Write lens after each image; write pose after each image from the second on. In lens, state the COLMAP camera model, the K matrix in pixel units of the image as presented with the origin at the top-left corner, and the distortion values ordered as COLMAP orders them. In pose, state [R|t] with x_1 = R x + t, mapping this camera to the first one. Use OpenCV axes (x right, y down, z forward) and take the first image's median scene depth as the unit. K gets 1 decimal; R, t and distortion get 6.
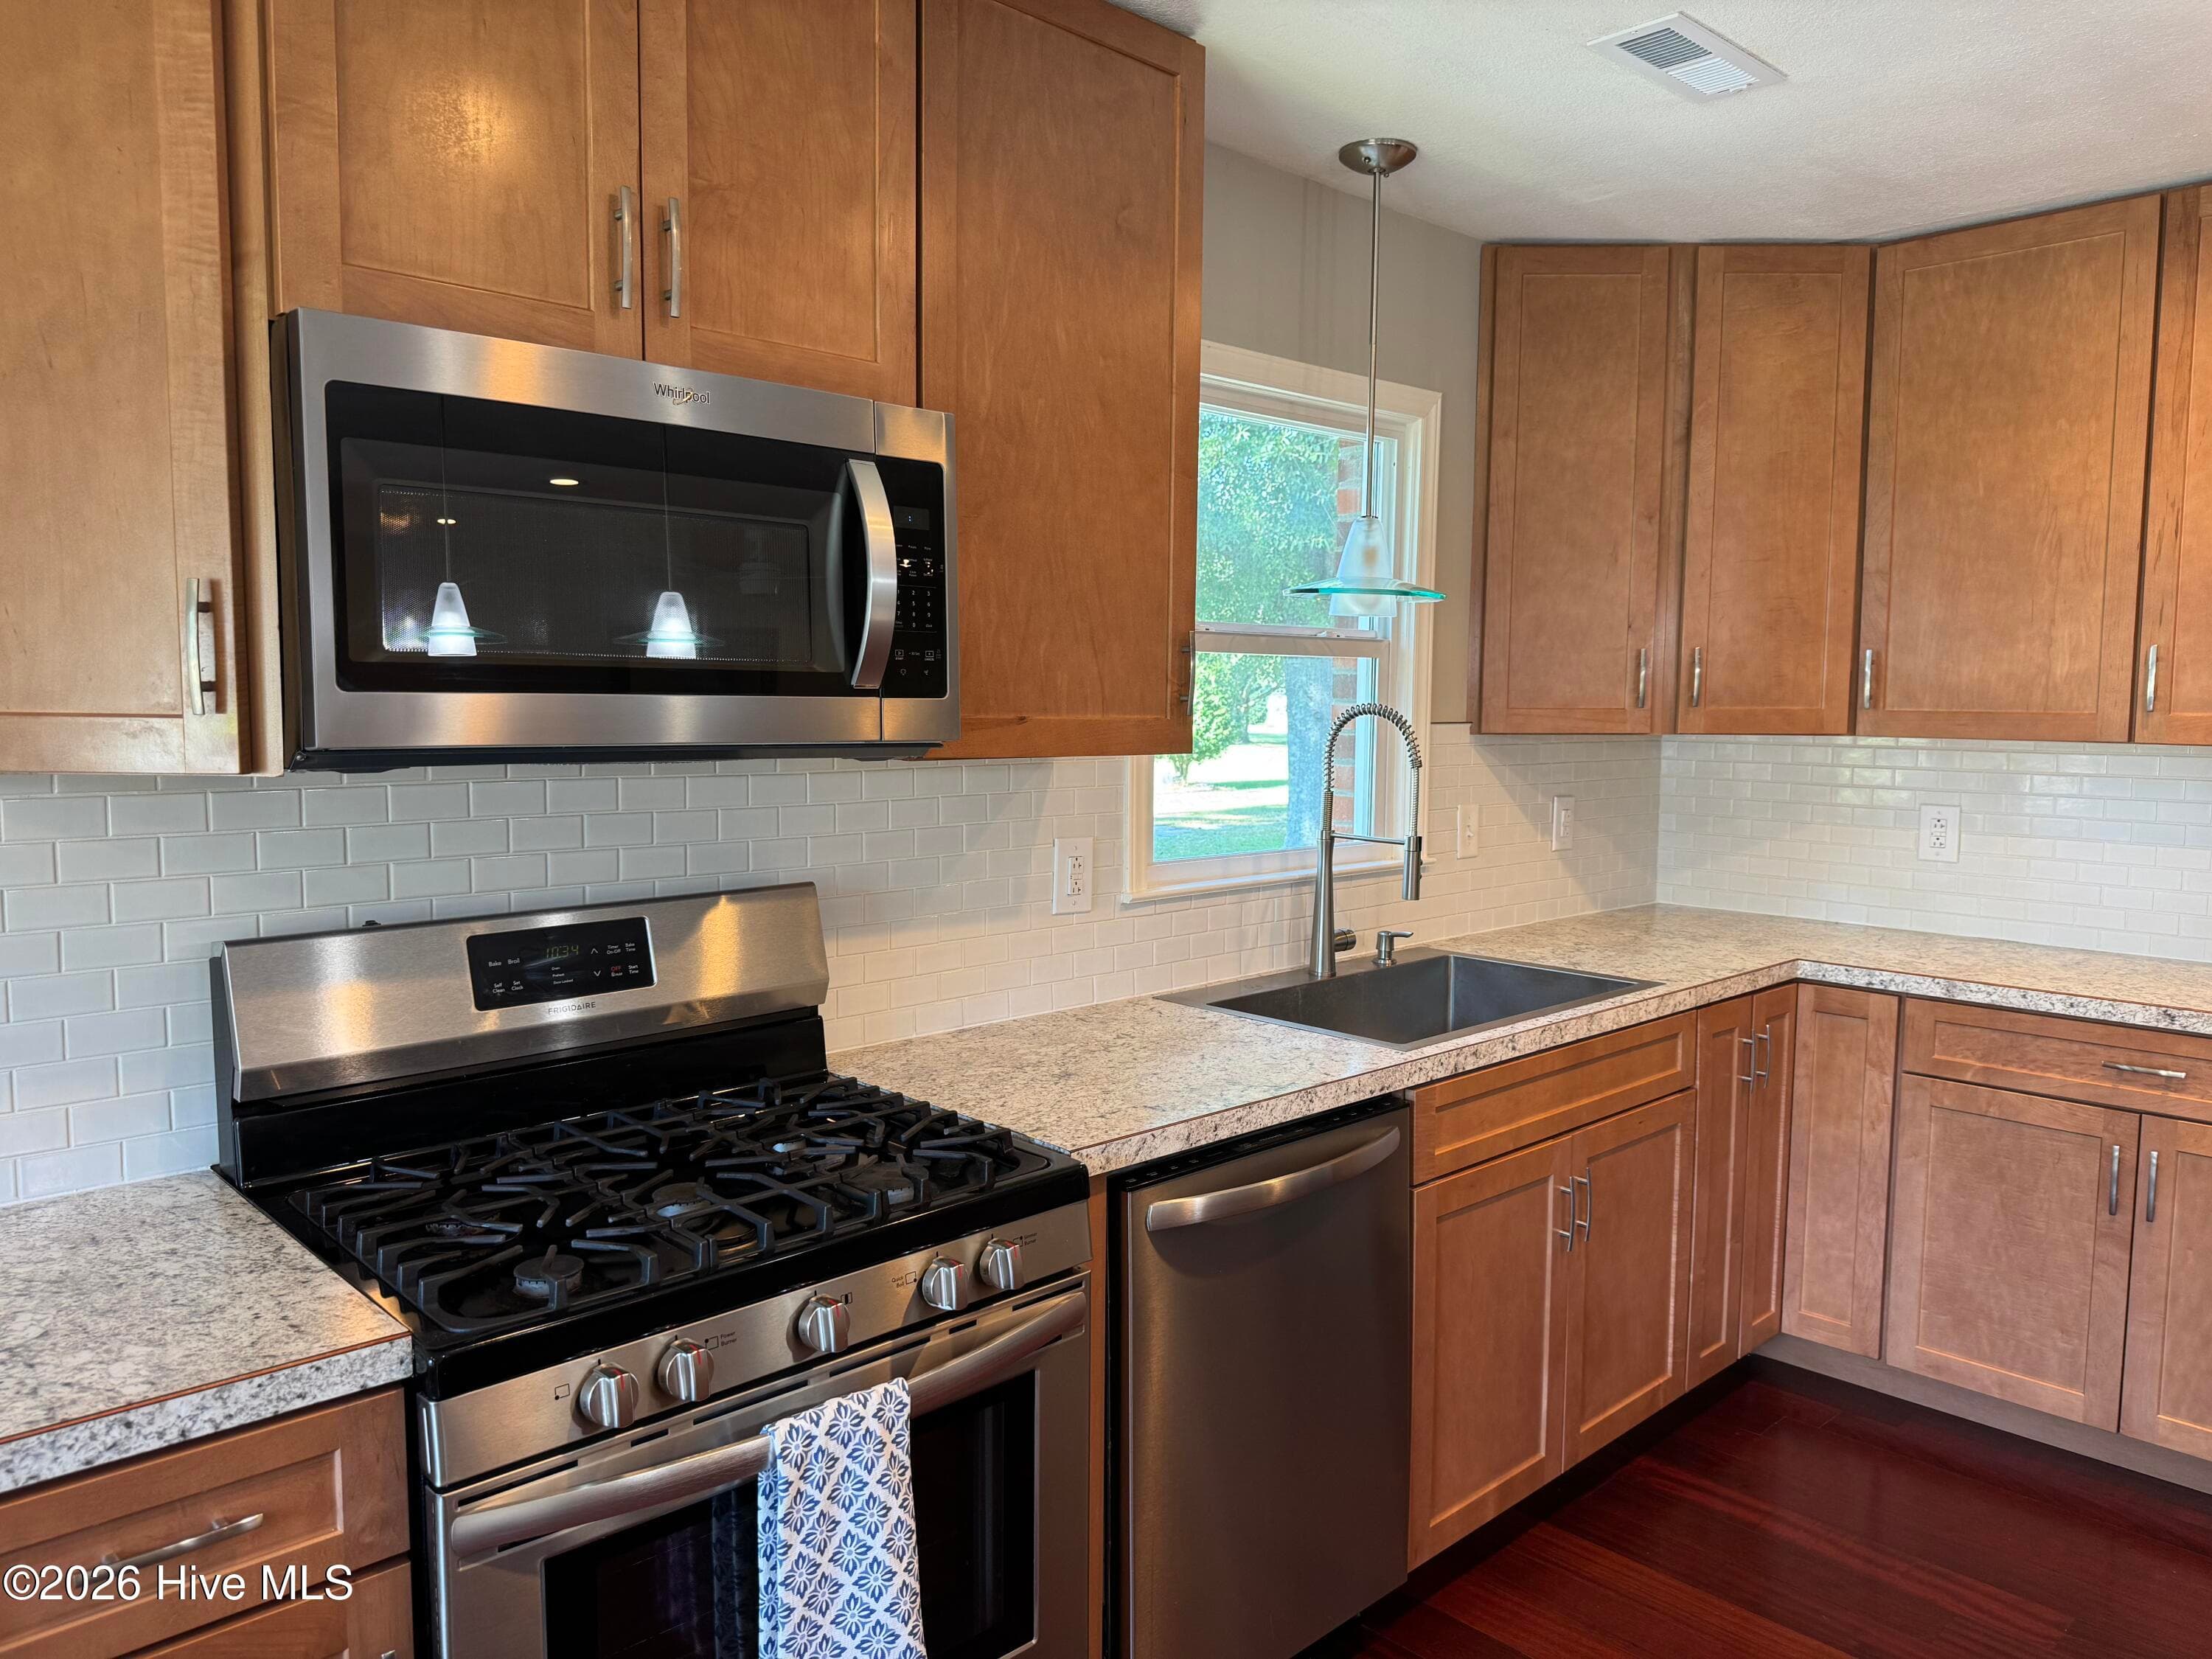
lens RADIAL K [[1539.9, 0, 1106.0], [0, 1539.9, 829.5], [0, 0, 1]] dist [0.136310, -0.231503]
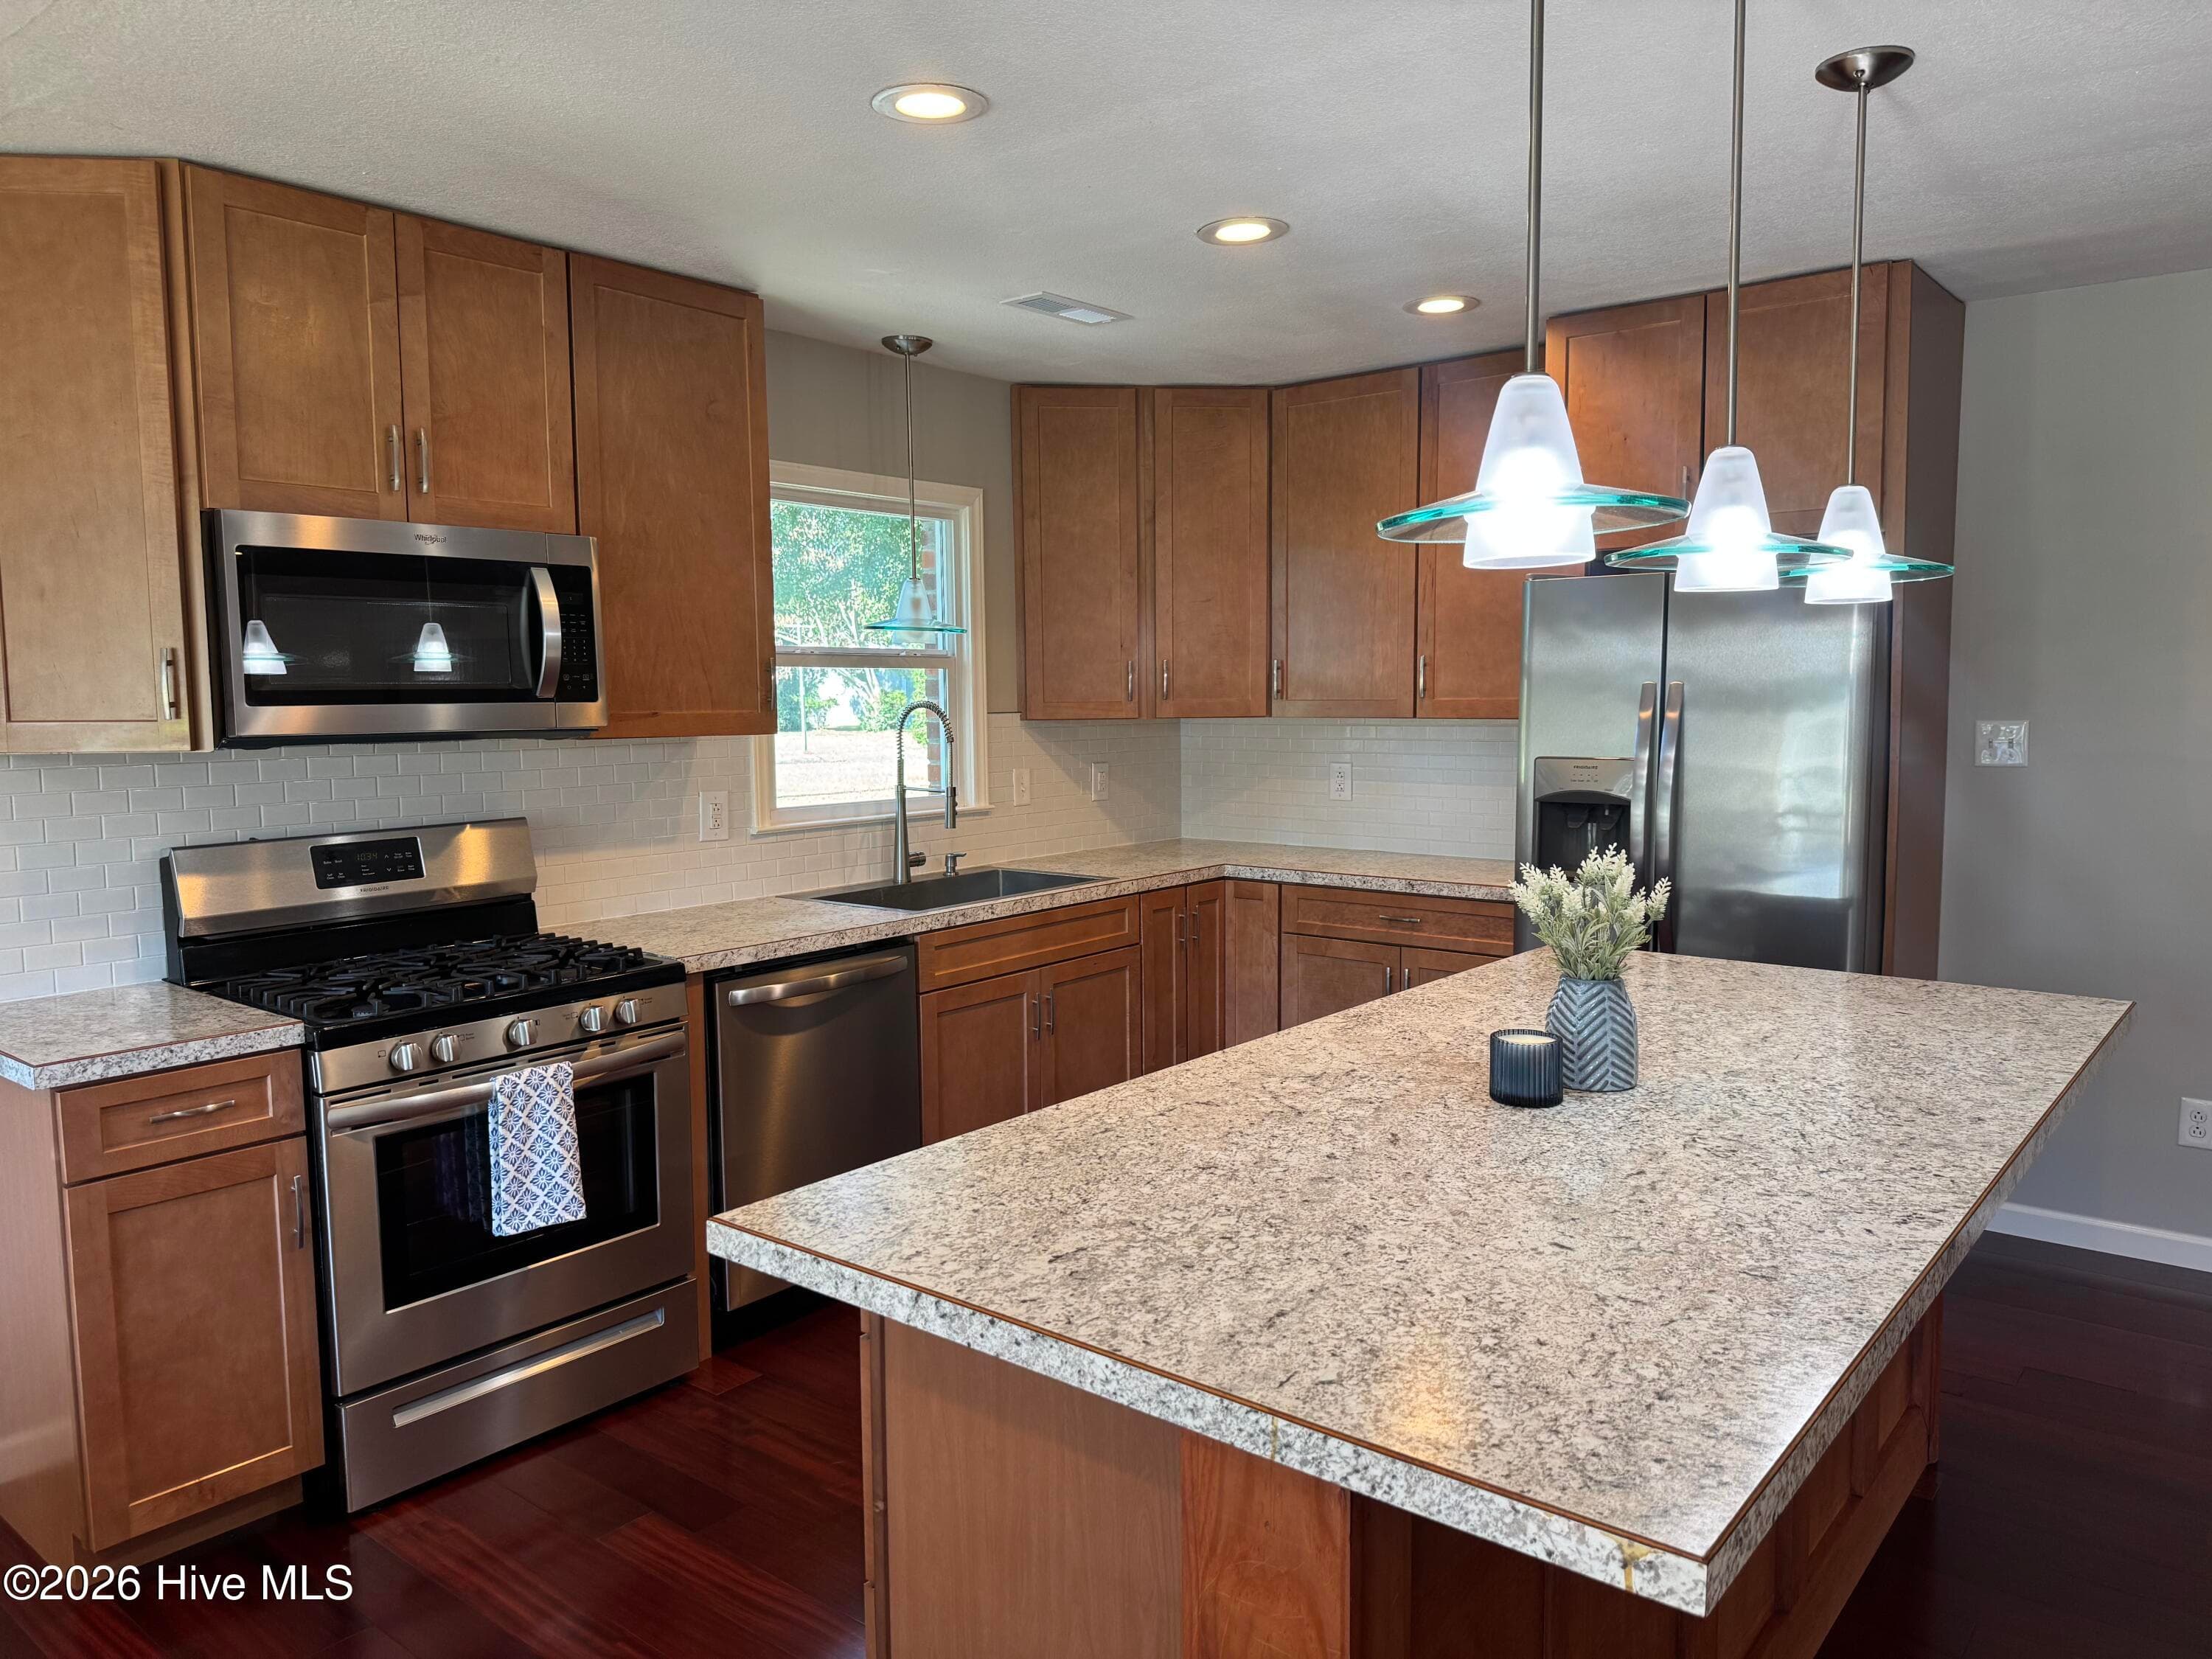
lens RADIAL K [[1539.9, 0, 1106.0], [0, 1539.9, 829.5], [0, 0, 1]] dist [0.136310, -0.231503]
pose [[0.991862, -0.028243, 0.124145, 0.217619], [0.027712, 0.999598, 0.006003, 0.056366], [-0.124264, -0.002514, 0.992246, -0.725049]]
